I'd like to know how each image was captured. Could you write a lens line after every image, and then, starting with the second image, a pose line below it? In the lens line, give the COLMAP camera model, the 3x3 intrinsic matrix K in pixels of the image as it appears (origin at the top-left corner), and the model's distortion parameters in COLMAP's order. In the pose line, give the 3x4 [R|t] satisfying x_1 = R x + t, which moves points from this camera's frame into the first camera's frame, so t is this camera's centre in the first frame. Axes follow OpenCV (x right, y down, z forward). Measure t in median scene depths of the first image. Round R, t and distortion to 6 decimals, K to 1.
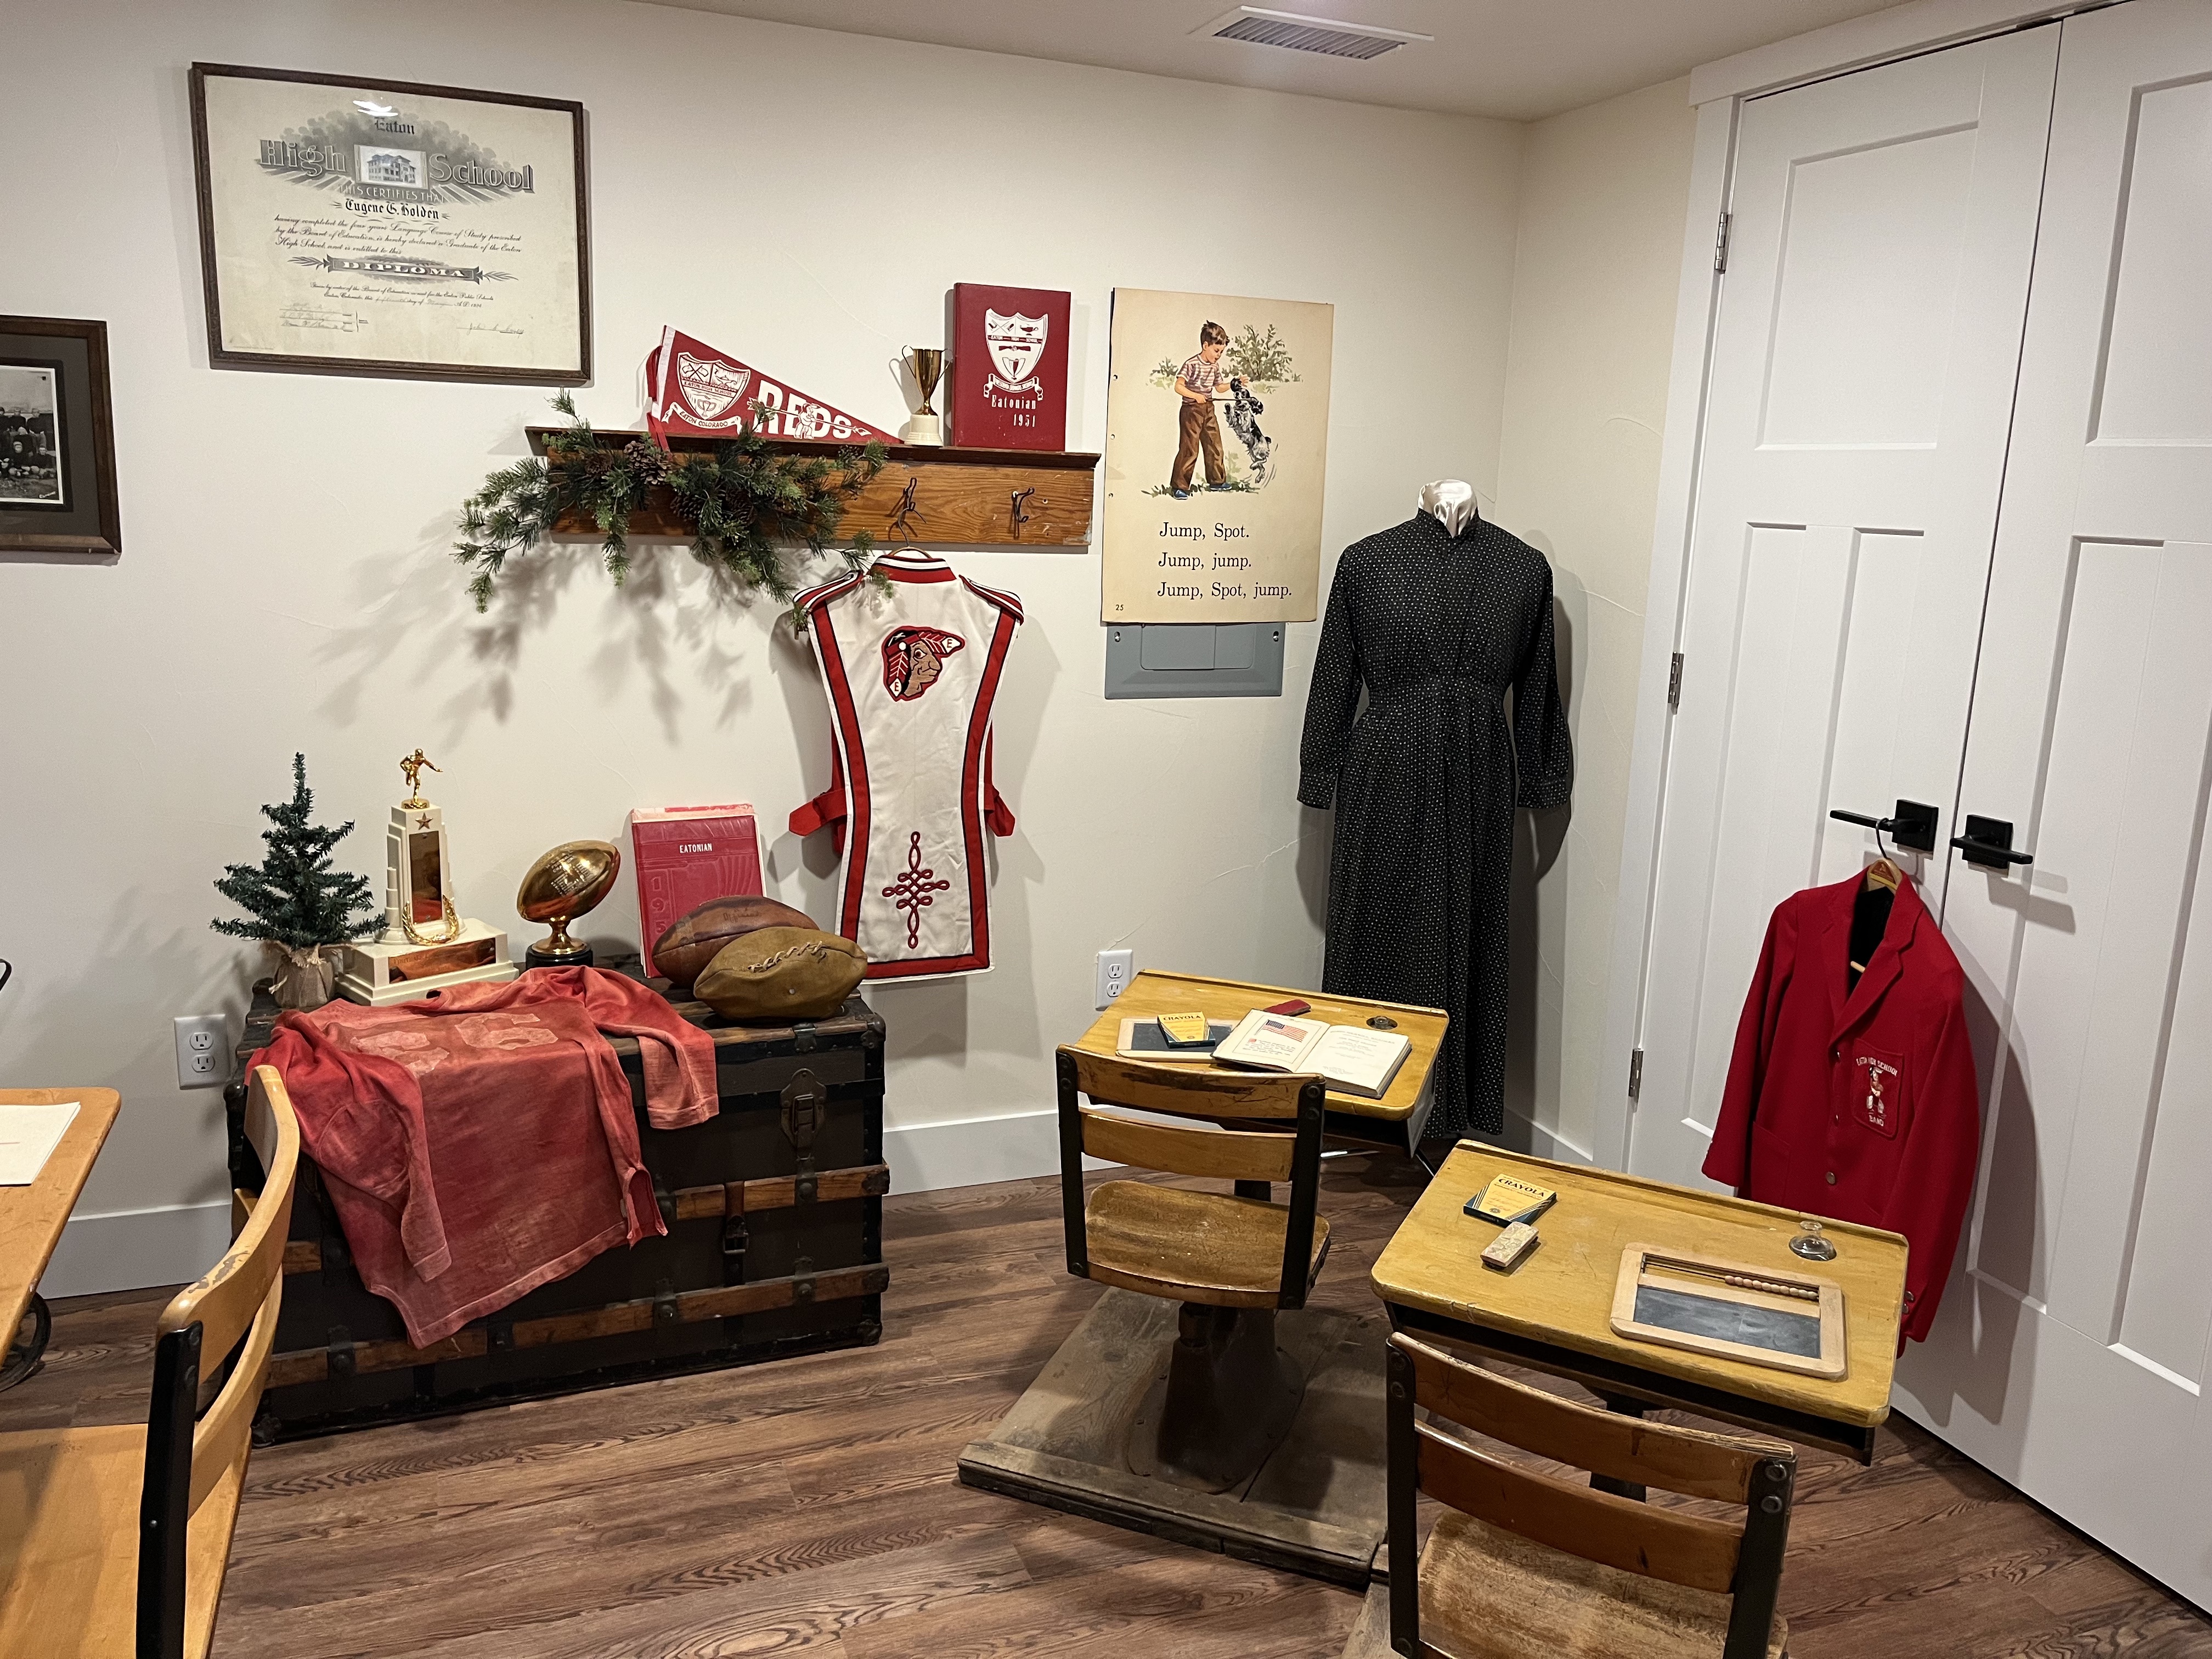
lens RADIAL K [[1682.8, 0, 1093.7], [0, 1682.8, 795.0], [0, 0, 1]] dist [0.074749, -0.084059]
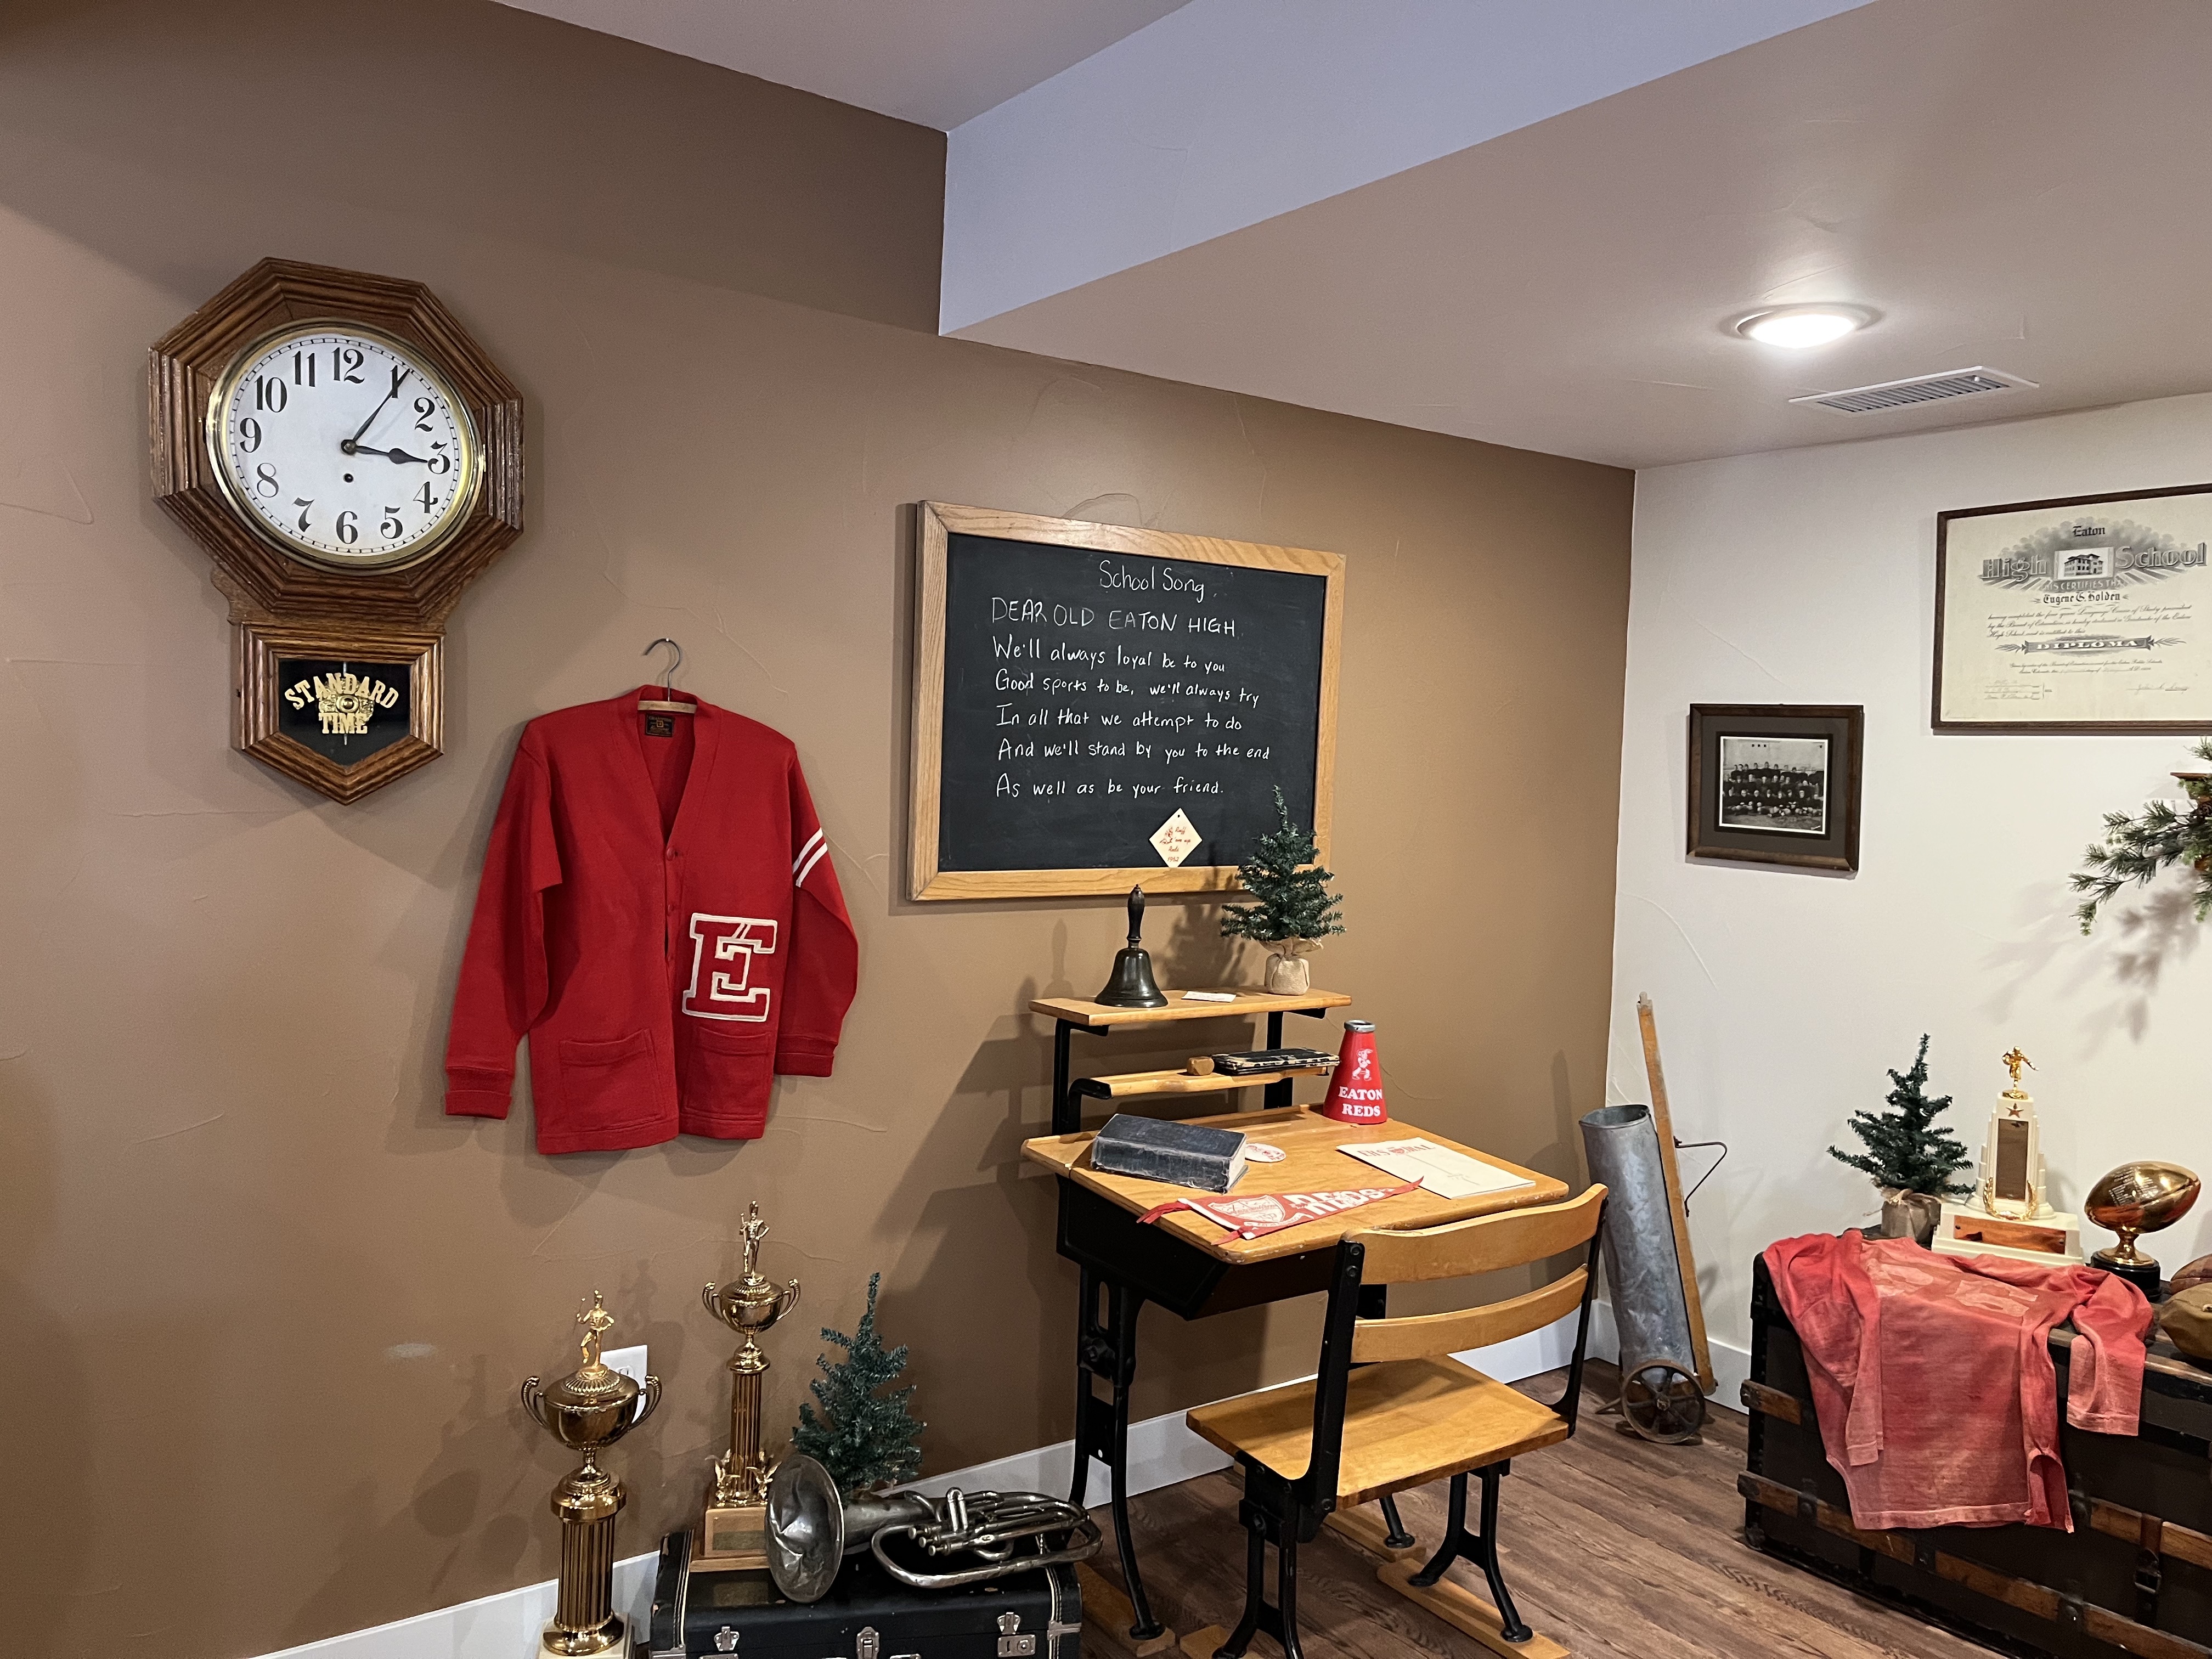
lens RADIAL K [[1682.8, 0, 1093.7], [0, 1682.8, 795.0], [0, 0, 1]] dist [0.074749, -0.084059]
pose [[0.263390, -0.003376, -0.964683, 0.569213], [-0.196568, 0.978826, -0.057095, -0.004844], [0.944450, 0.204664, 0.257150, 0.072018]]
